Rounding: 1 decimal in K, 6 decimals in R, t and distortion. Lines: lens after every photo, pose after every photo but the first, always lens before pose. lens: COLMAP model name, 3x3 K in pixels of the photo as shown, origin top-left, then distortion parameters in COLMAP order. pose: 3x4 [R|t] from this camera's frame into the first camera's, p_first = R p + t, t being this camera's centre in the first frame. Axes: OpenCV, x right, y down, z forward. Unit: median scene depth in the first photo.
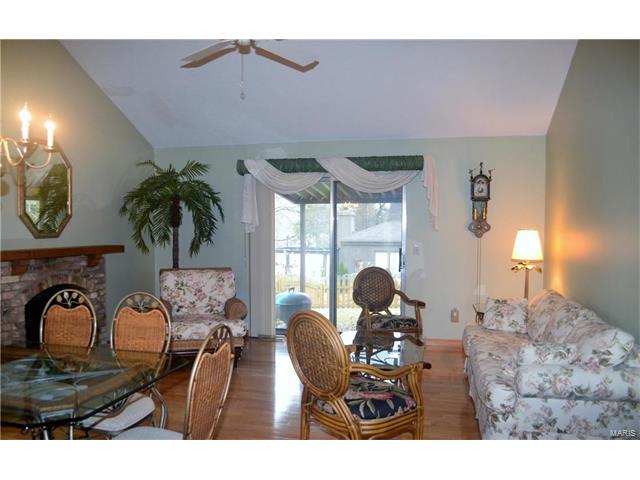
lens RADIAL K [[513.2, 0, 320.0], [0, 513.2, 240.0], [0, 0, 1]] dist [-0.081964, -0.000593]
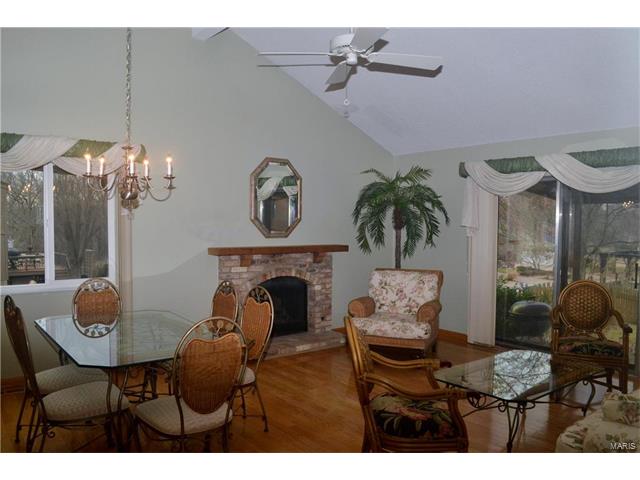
lens RADIAL K [[513.2, 0, 320.0], [0, 513.2, 240.0], [0, 0, 1]] dist [-0.081964, -0.000593]
pose [[0.780710, 0.027246, -0.624300, 0.289610], [-0.024284, 0.999617, 0.013258, -0.015742], [0.624422, 0.004810, 0.781073, 0.073838]]
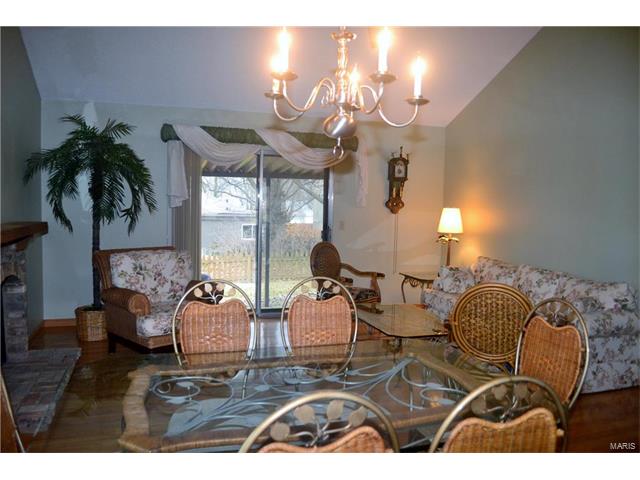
lens RADIAL K [[505.3, 0, 320.0], [0, 505.3, 240.0], [0, 0, 1]] dist [-0.076793, 0.001002]
pose [[0.860934, -0.022094, 0.508237, -0.432893], [-0.004216, 0.998712, 0.050557, -0.002489], [-0.508699, -0.045669, 0.859732, 0.139773]]
